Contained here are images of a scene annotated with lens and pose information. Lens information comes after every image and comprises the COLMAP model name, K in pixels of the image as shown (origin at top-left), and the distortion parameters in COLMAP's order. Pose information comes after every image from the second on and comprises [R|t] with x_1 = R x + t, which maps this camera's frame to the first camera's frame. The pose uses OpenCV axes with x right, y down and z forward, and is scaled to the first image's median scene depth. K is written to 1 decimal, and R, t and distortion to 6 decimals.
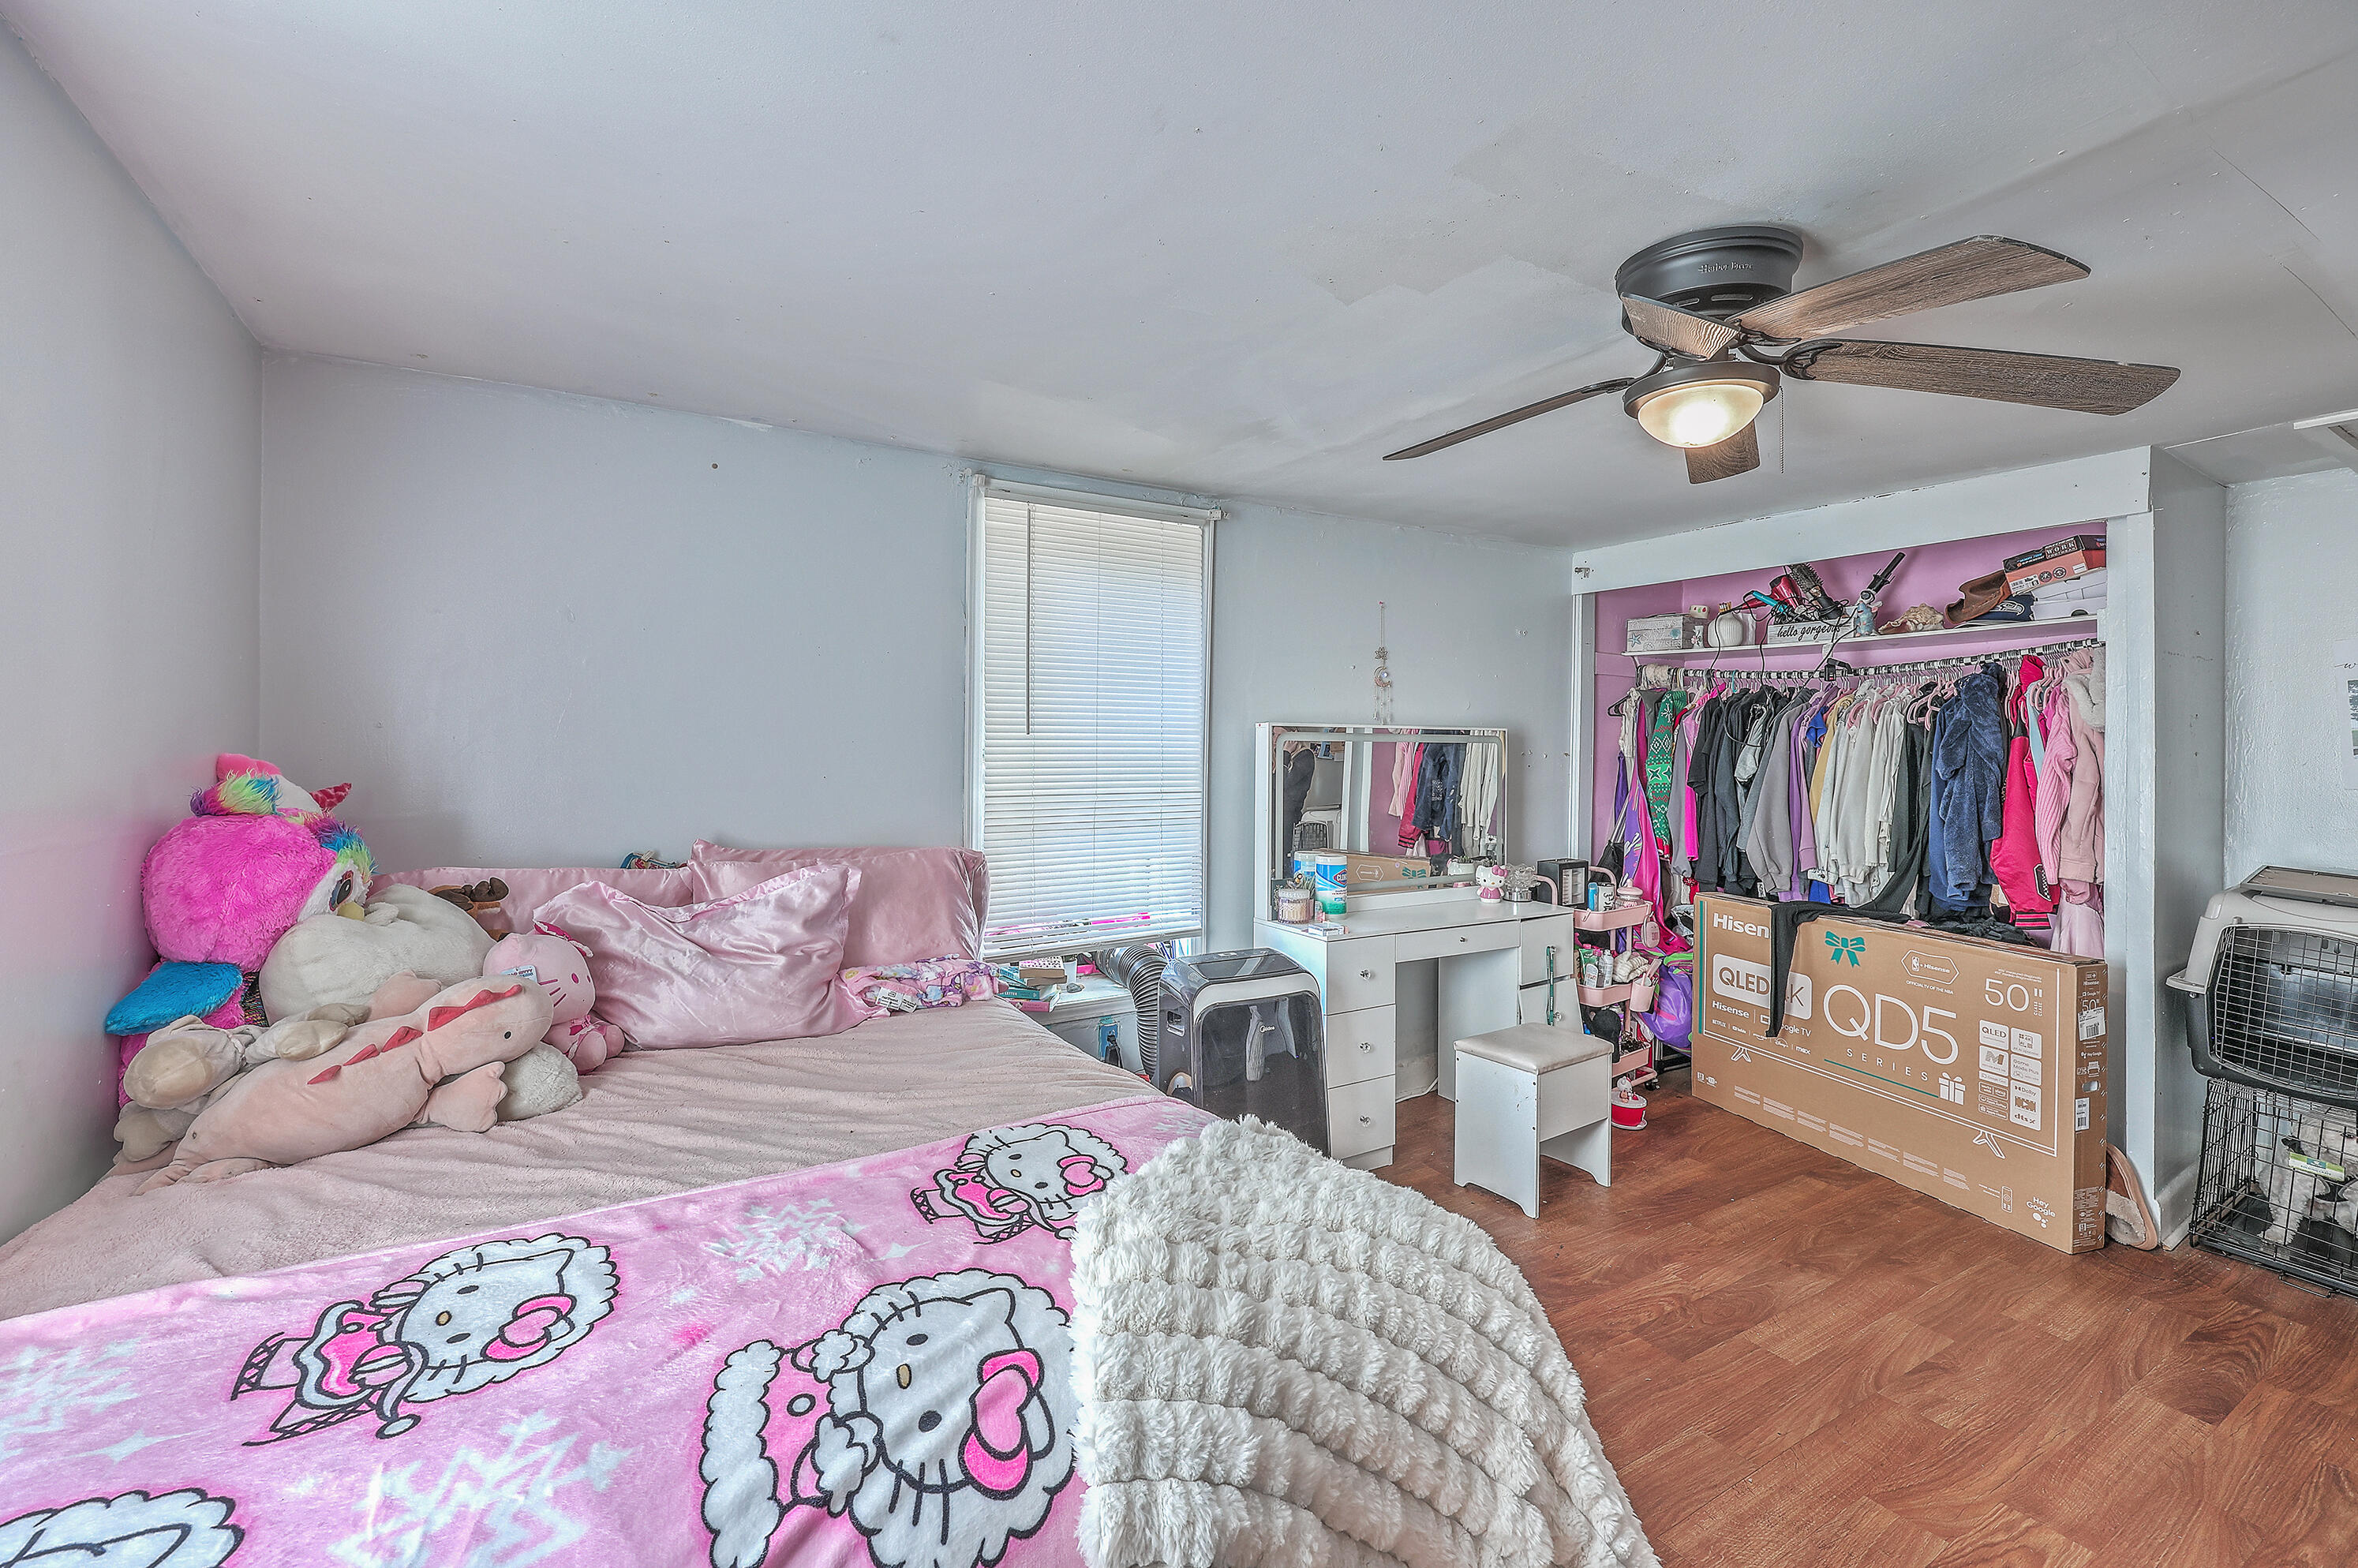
lens RADIAL K [[946.3, 0, 1179.0], [0, 946.3, 784.0], [0, 0, 1]] dist [-0.000011, -0.000101]
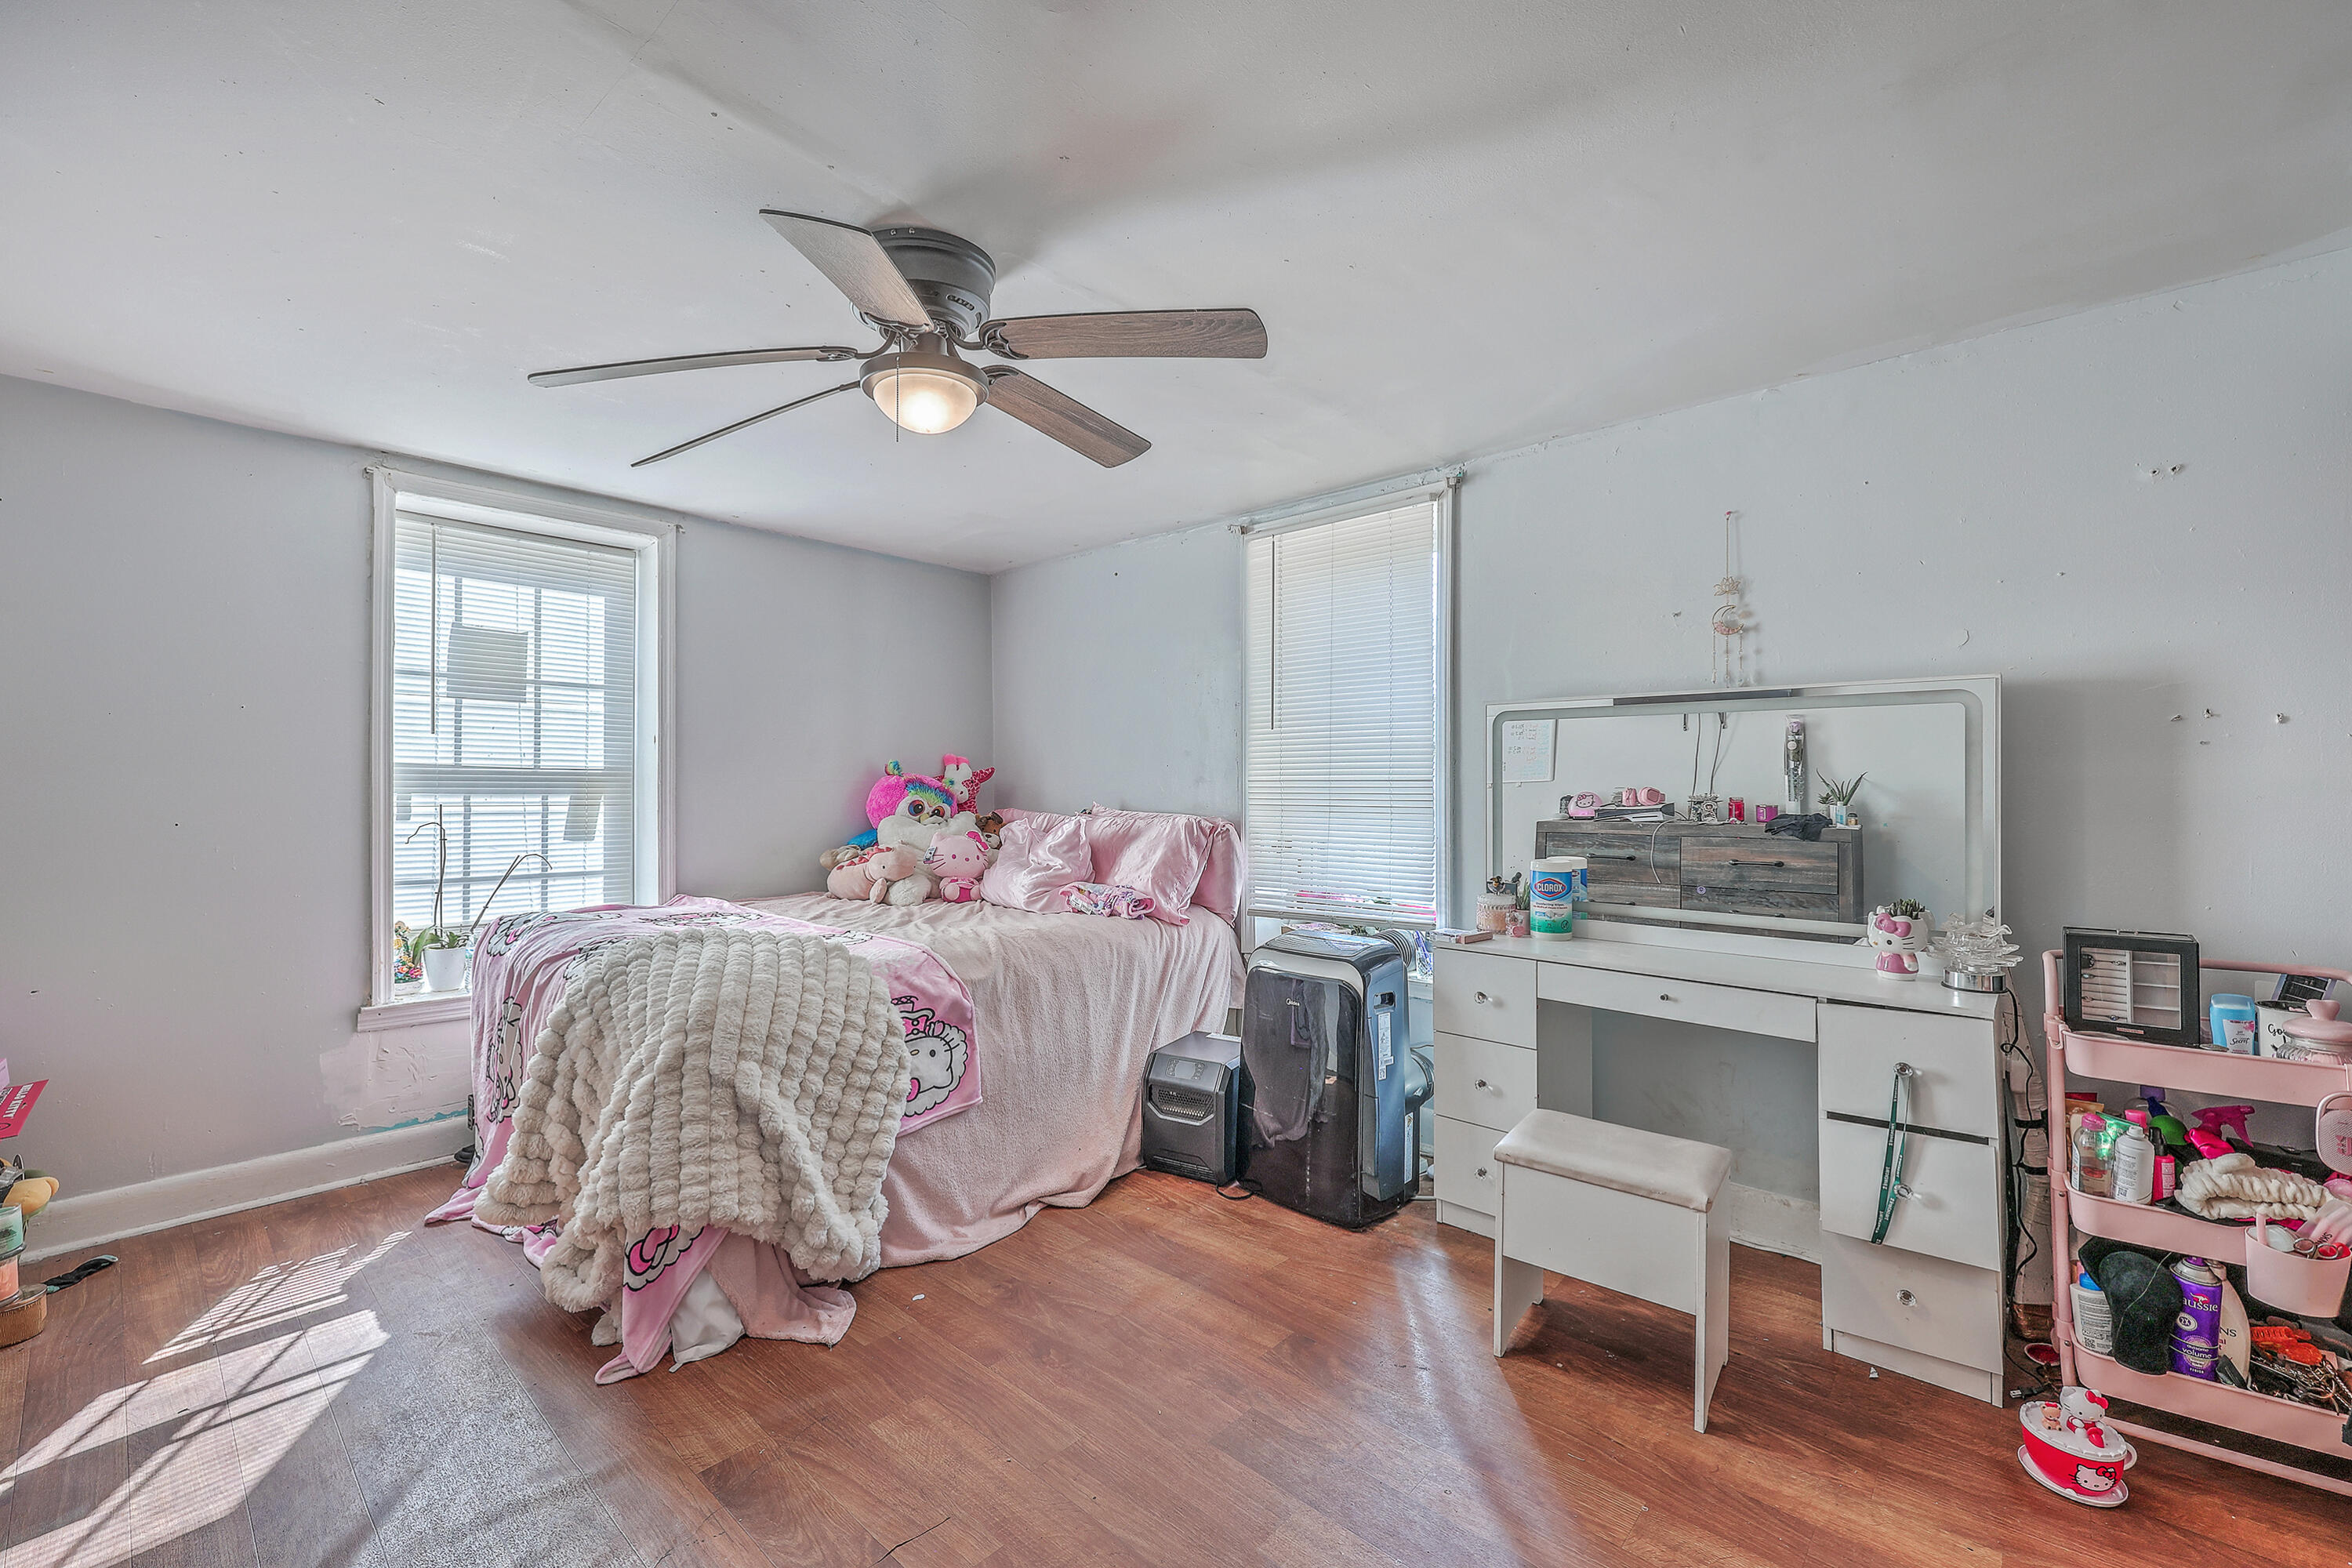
lens RADIAL K [[943.9, 0, 1176.0], [0, 943.9, 784.0], [0, 0, 1]] dist [-0.000011, -0.000101]
pose [[0.311405, -0.001309, -0.950276, 0.953811], [-0.026667, 0.999593, -0.010116, 0.031983], [0.949903, 0.028491, 0.311244, 0.513729]]
